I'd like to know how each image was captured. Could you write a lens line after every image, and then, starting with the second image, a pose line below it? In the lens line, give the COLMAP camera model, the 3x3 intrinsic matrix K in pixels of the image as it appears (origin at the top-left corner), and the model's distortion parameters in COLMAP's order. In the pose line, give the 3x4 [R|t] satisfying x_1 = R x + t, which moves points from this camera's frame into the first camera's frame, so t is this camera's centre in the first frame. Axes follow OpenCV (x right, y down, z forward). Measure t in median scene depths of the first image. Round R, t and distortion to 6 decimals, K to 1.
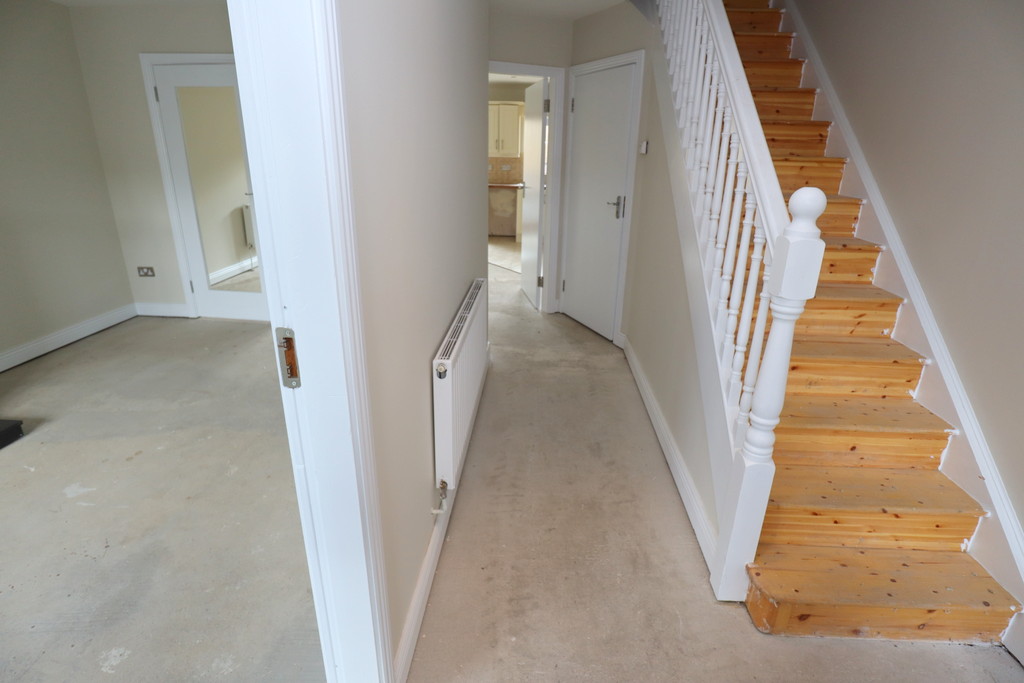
lens RADIAL K [[519.0, 0, 513.2], [0, 519.0, 340.6], [0, 0, 1]] dist [-0.049693, 0.014804]
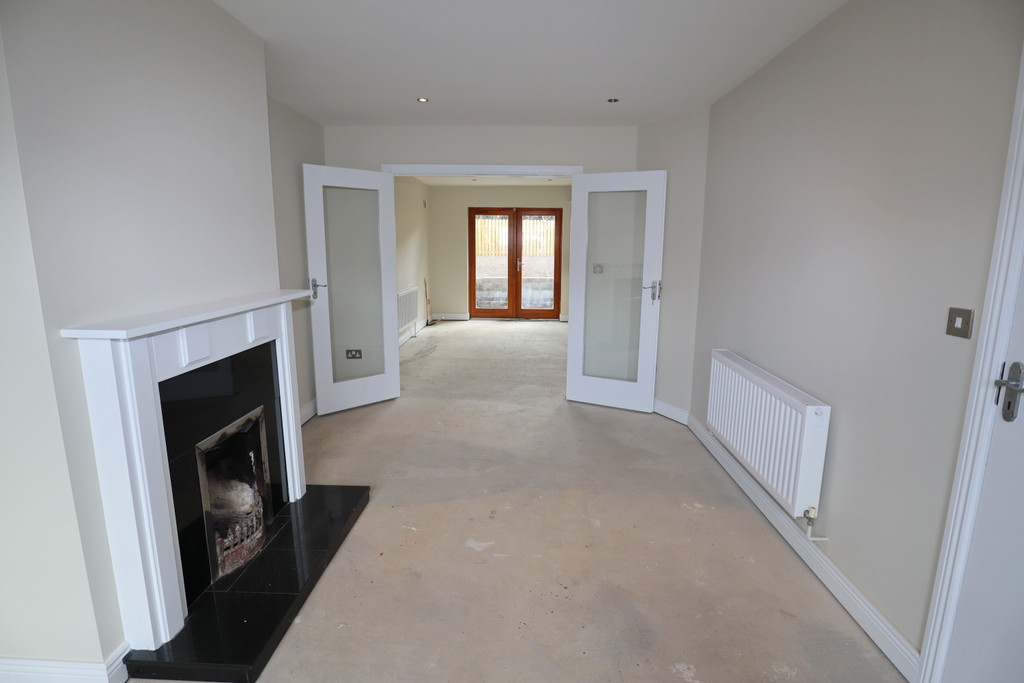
lens RADIAL K [[519.0, 0, 513.2], [0, 519.0, 340.6], [0, 0, 1]] dist [-0.049693, 0.014804]
pose [[0.999507, -0.022078, 0.022325, -0.600378], [0.025400, 0.986542, -0.161525, 0.031825], [-0.018459, 0.162012, 0.986616, -0.132650]]
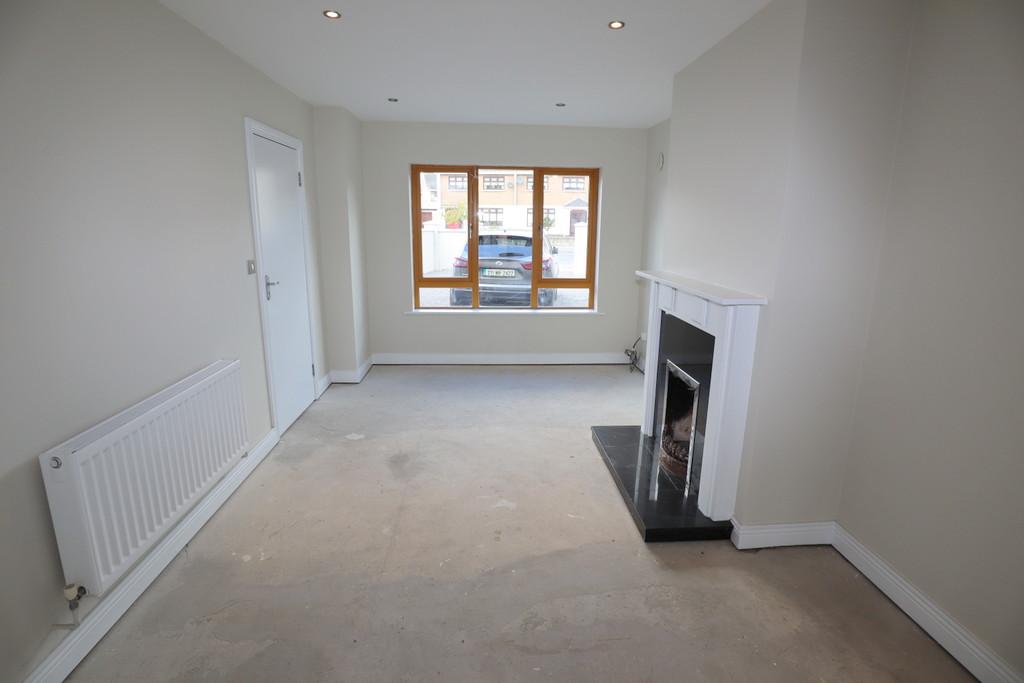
lens RADIAL K [[519.0, 0, 513.2], [0, 519.0, 340.6], [0, 0, 1]] dist [-0.049693, 0.014804]
pose [[-0.992269, -0.009000, -0.123780, -0.541665], [-0.074514, 0.840796, 0.536199, -0.531620], [0.099248, 0.541277, -0.834967, 1.366307]]
